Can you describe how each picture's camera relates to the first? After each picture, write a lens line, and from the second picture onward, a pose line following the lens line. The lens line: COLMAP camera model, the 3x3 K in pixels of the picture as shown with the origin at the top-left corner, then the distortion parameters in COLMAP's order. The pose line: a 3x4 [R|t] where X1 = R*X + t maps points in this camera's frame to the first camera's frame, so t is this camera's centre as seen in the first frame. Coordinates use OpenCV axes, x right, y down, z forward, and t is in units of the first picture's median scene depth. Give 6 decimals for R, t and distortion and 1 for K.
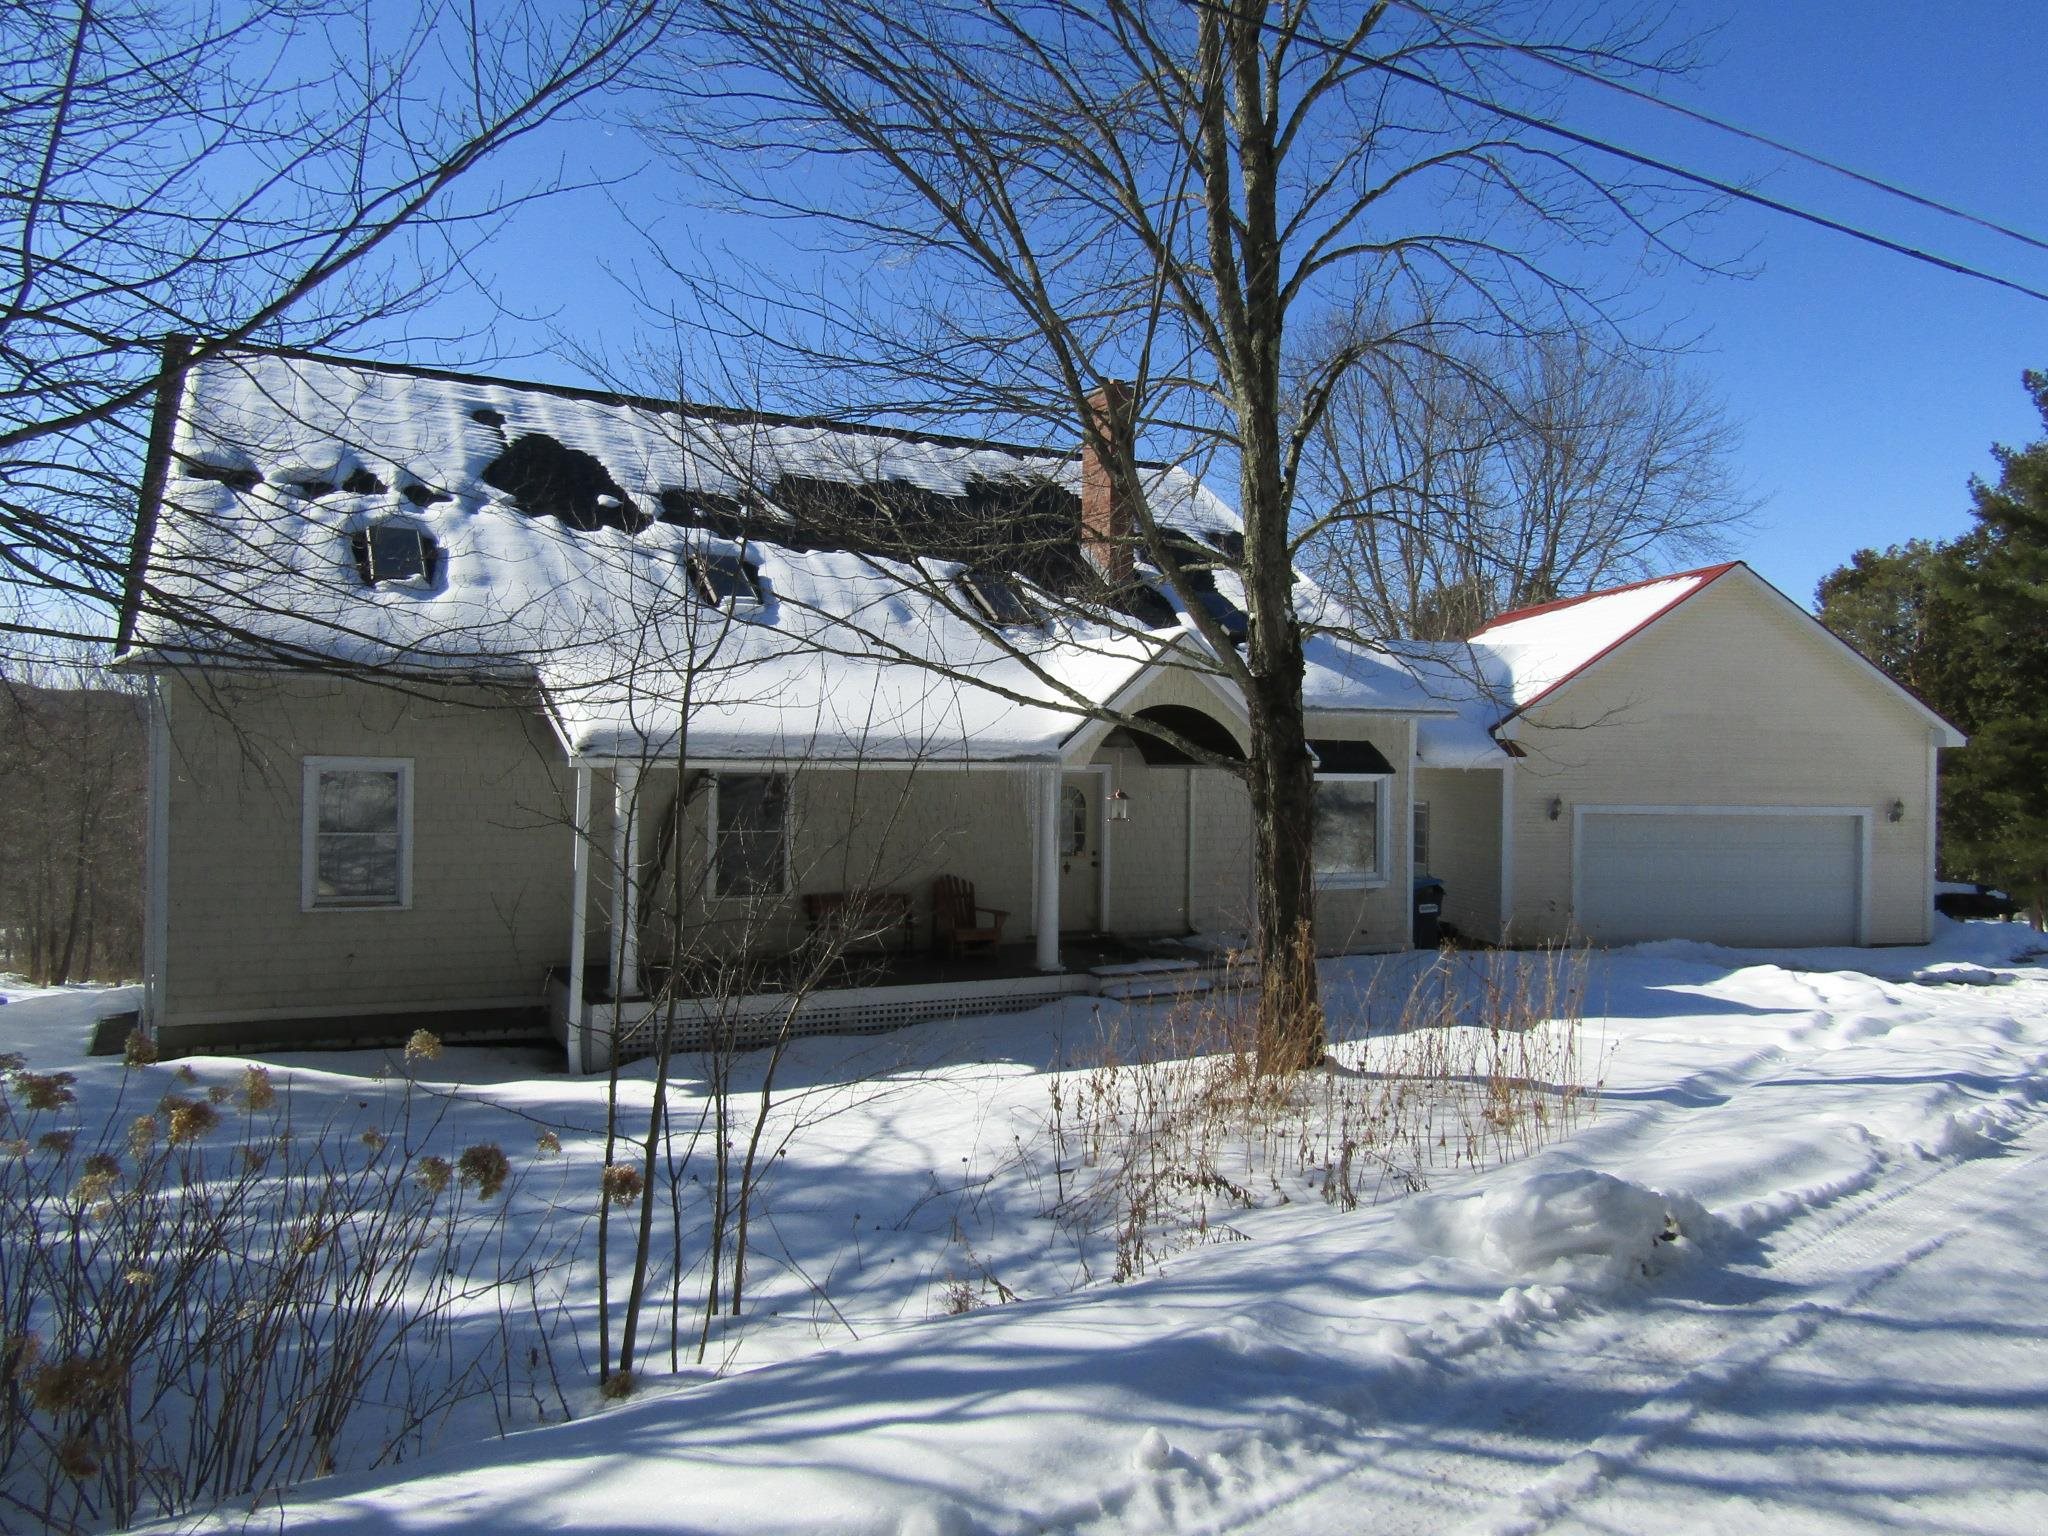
lens RADIAL K [[1311.8, 0, 1024.0], [0, 1311.8, 768.0], [0, 0, 1]] dist [-0.002030, -0.000213]
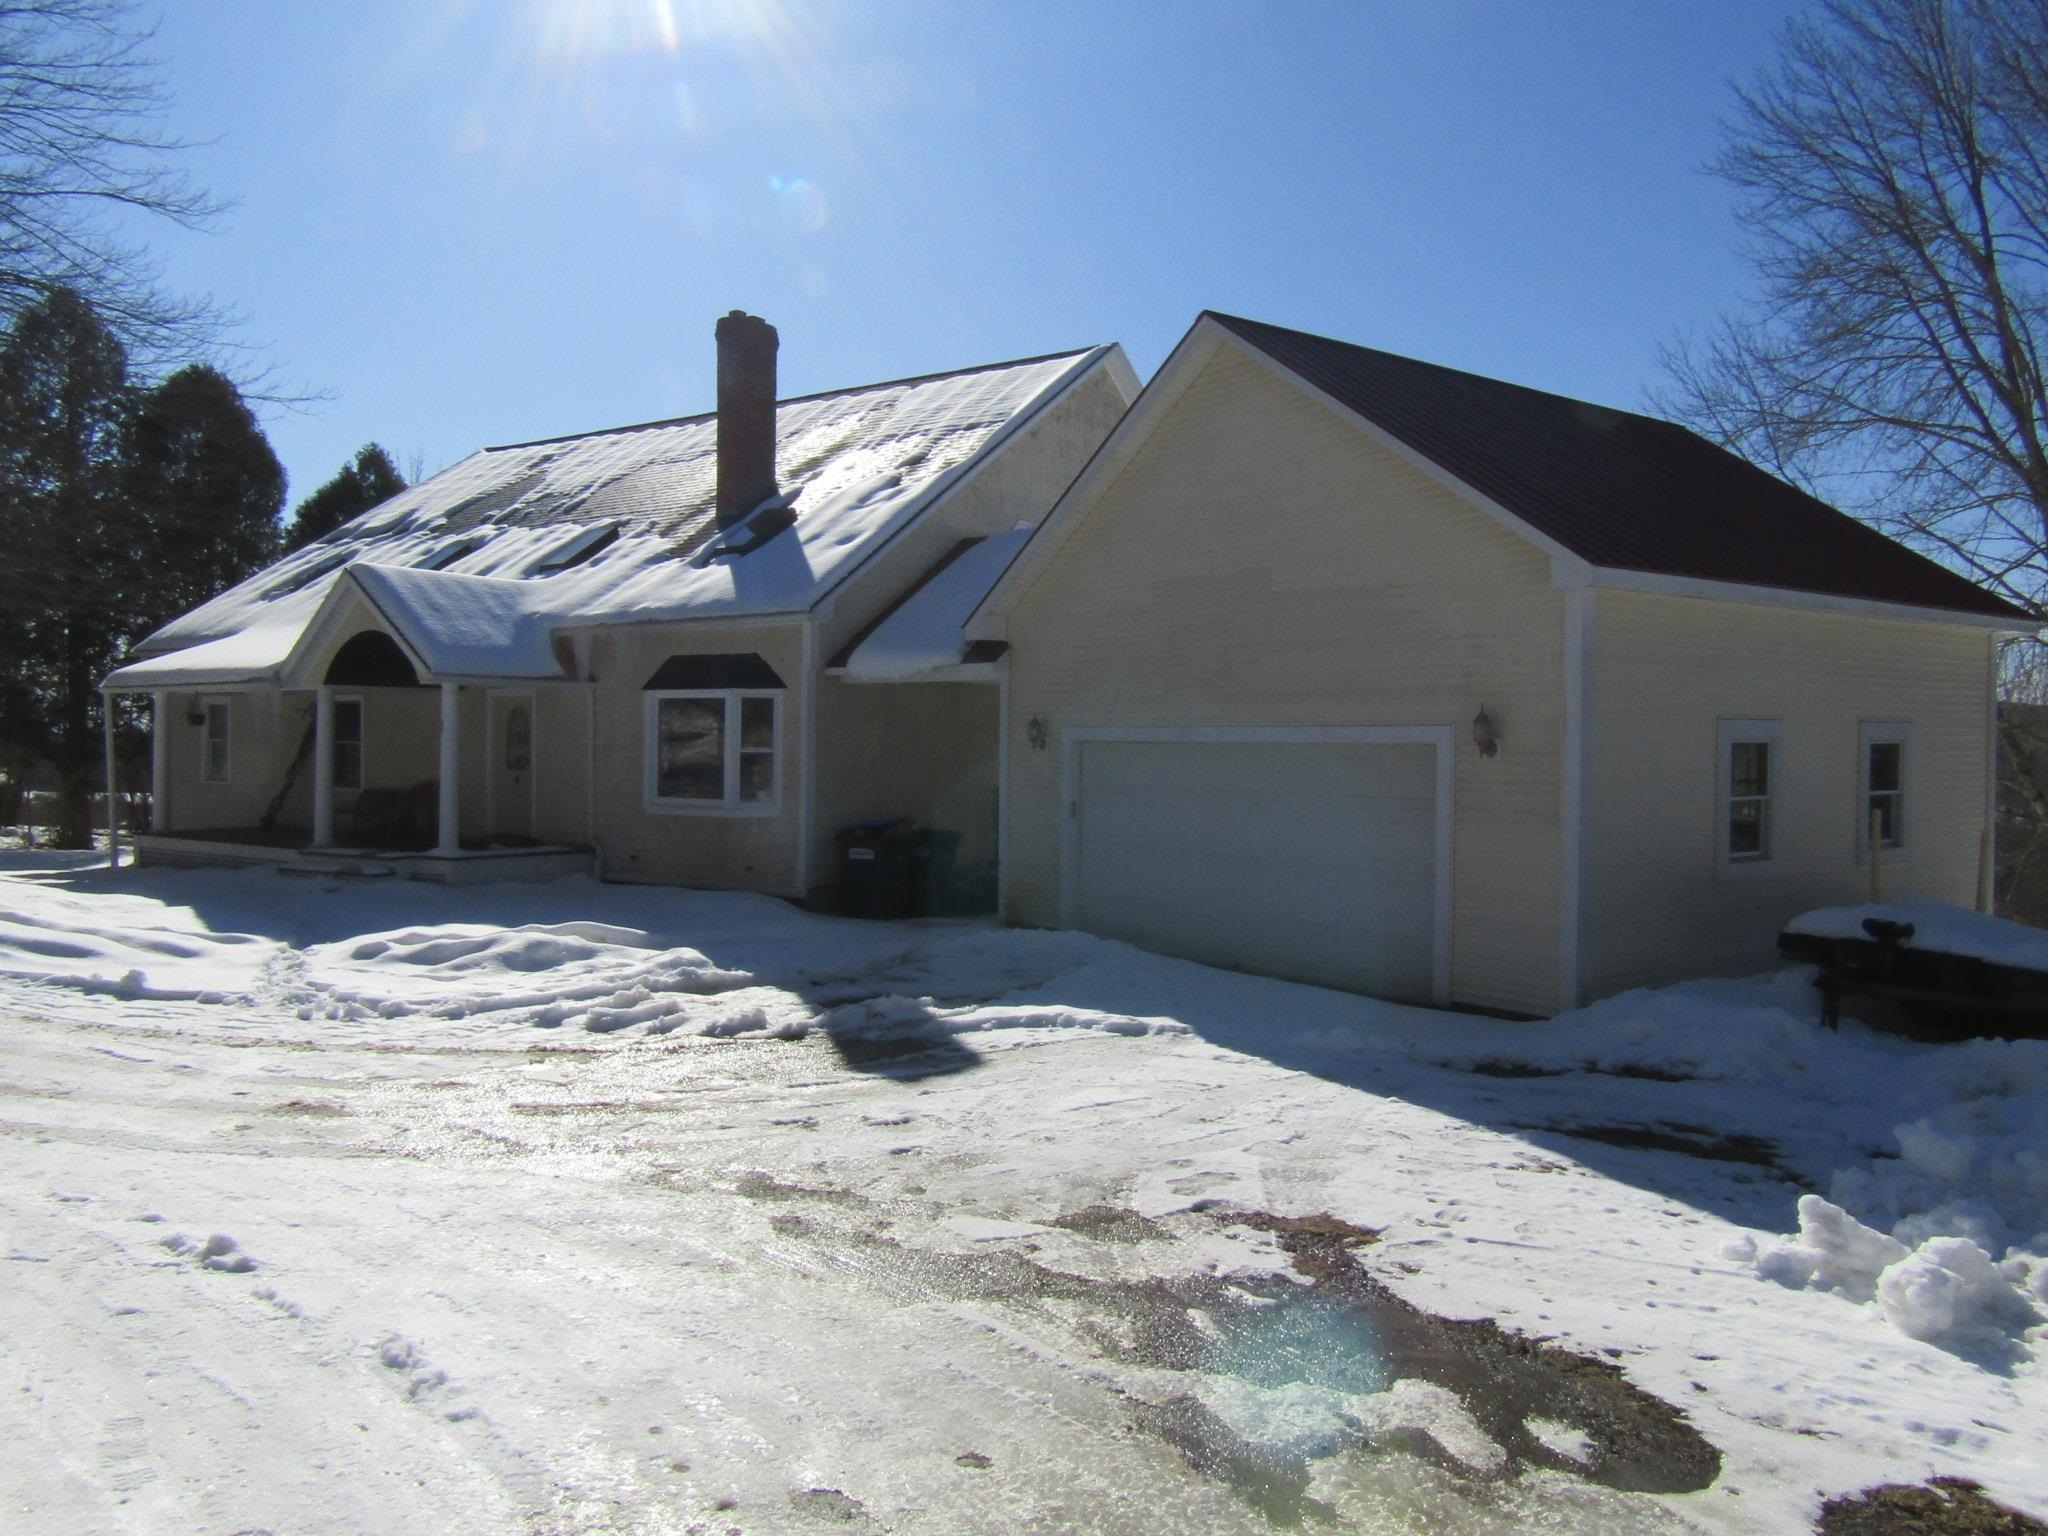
lens RADIAL K [[1277.3, 0, 1024.0], [0, 1277.3, 768.0], [0, 0, 1]] dist [-0.033078, -0.000407]
pose [[0.529688, 0.011057, -0.848120, 0.983756], [-0.005400, 0.999939, 0.009663, 0.043133], [0.848175, -0.000538, 0.529715, 0.644795]]
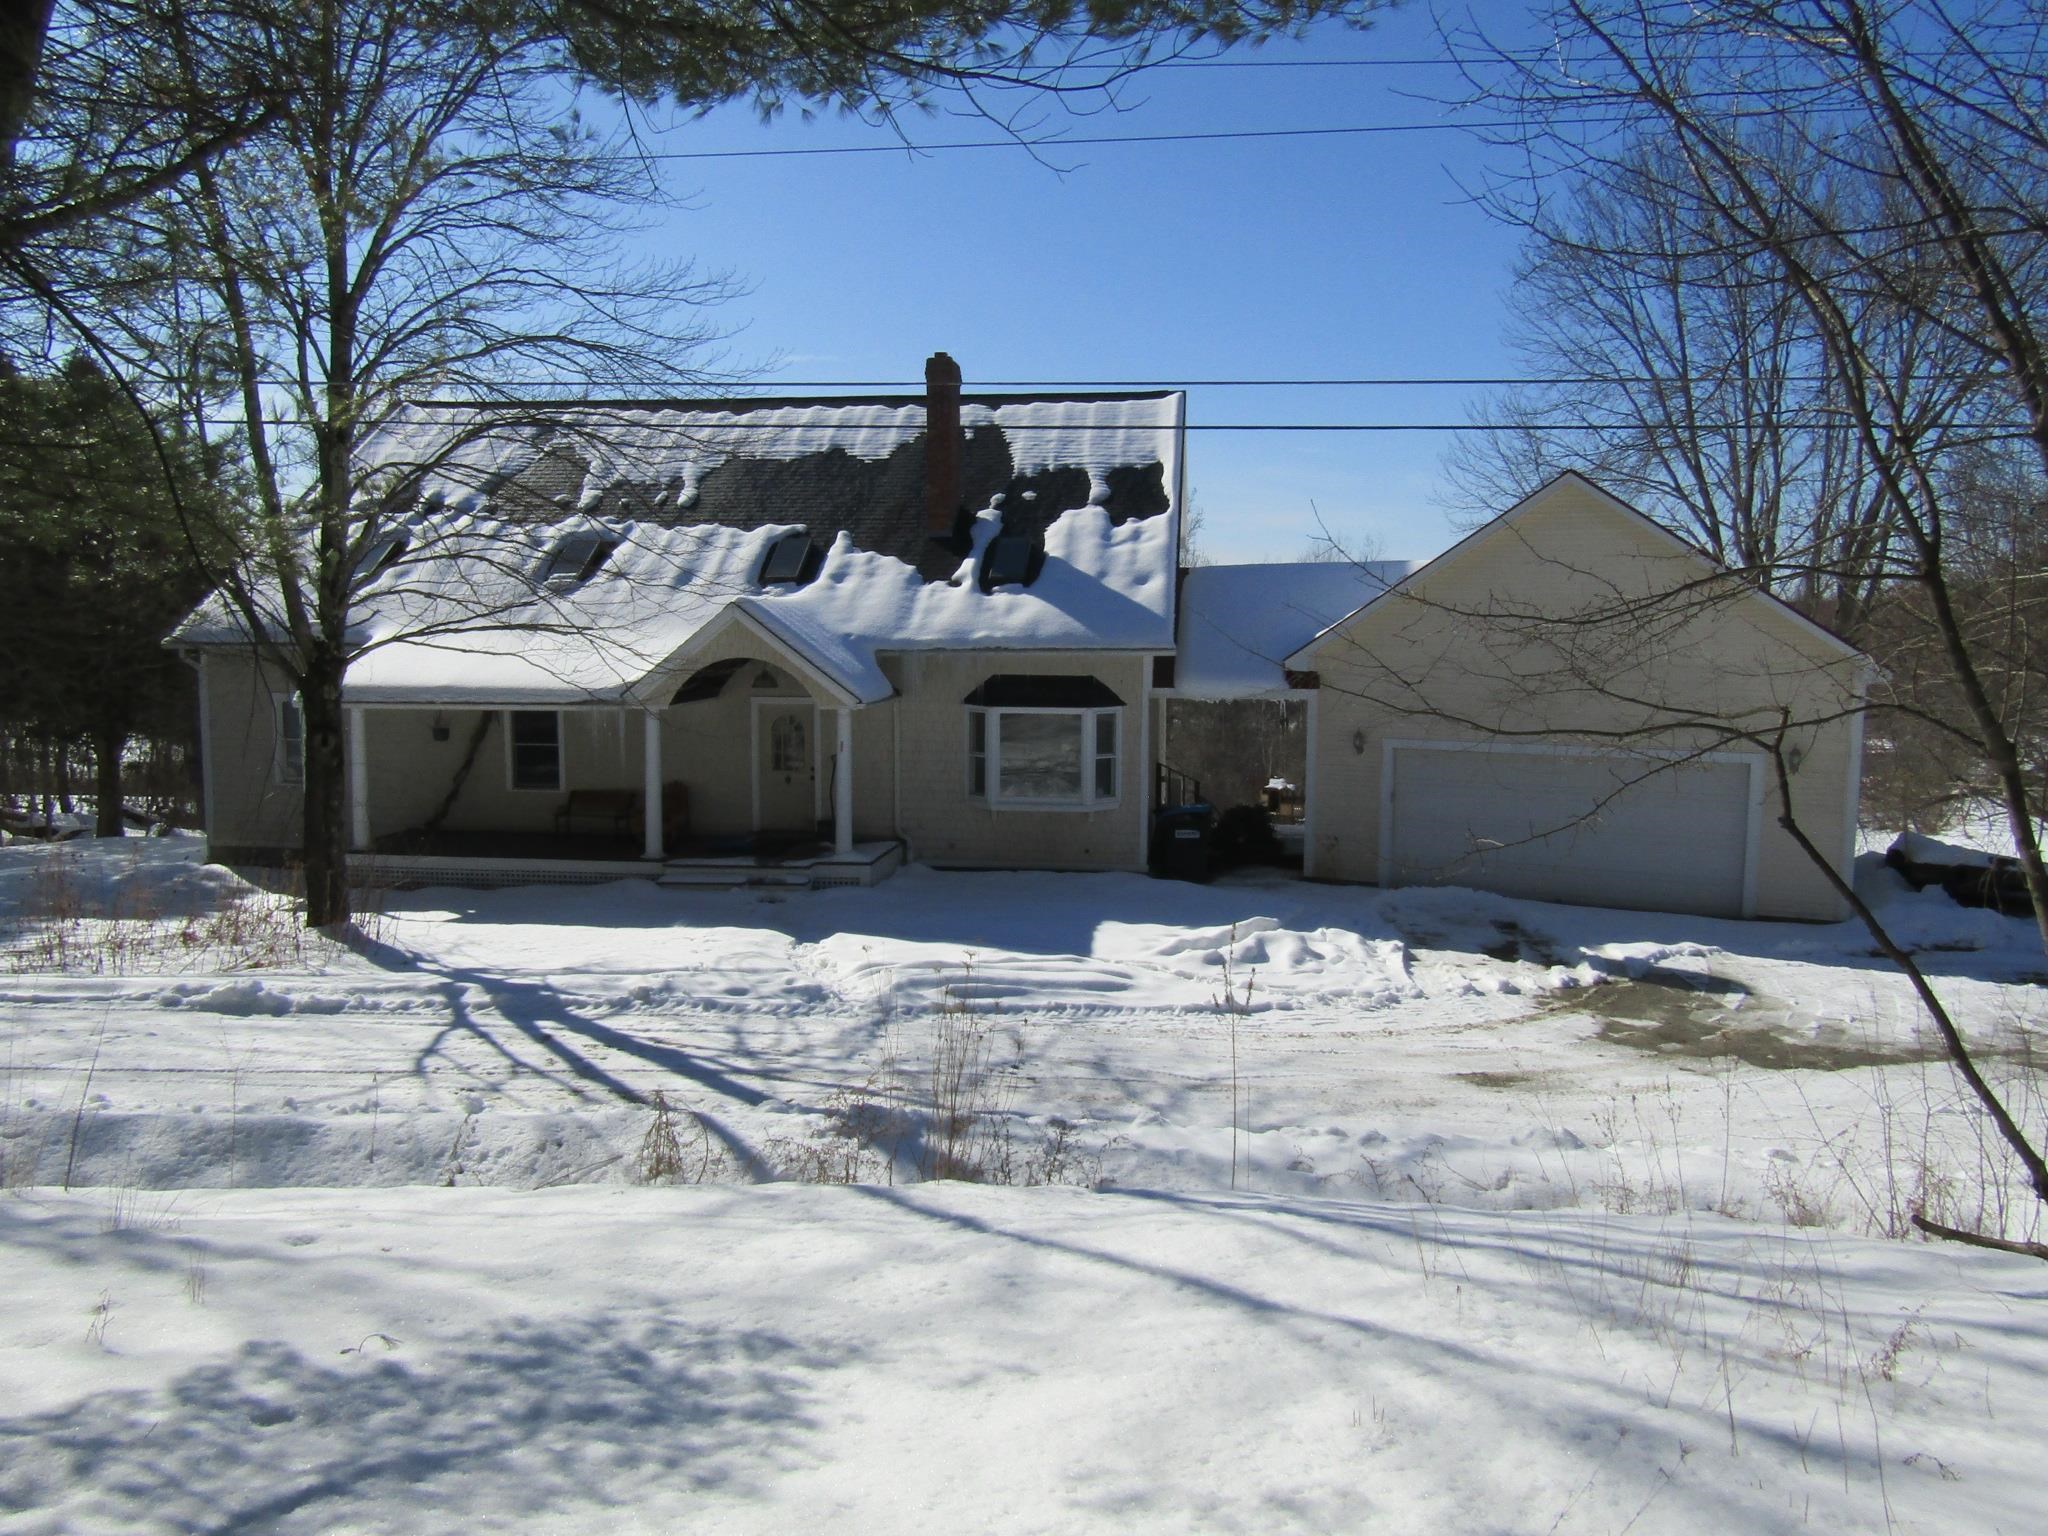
lens RADIAL K [[1277.3, 0, 1024.0], [0, 1277.3, 768.0], [0, 0, 1]] dist [-0.033078, -0.000407]
pose [[0.827789, 0.042686, -0.559413, 0.730289], [0.007504, 0.996170, 0.087117, -0.033100], [0.560989, -0.076312, 0.824298, 0.103292]]
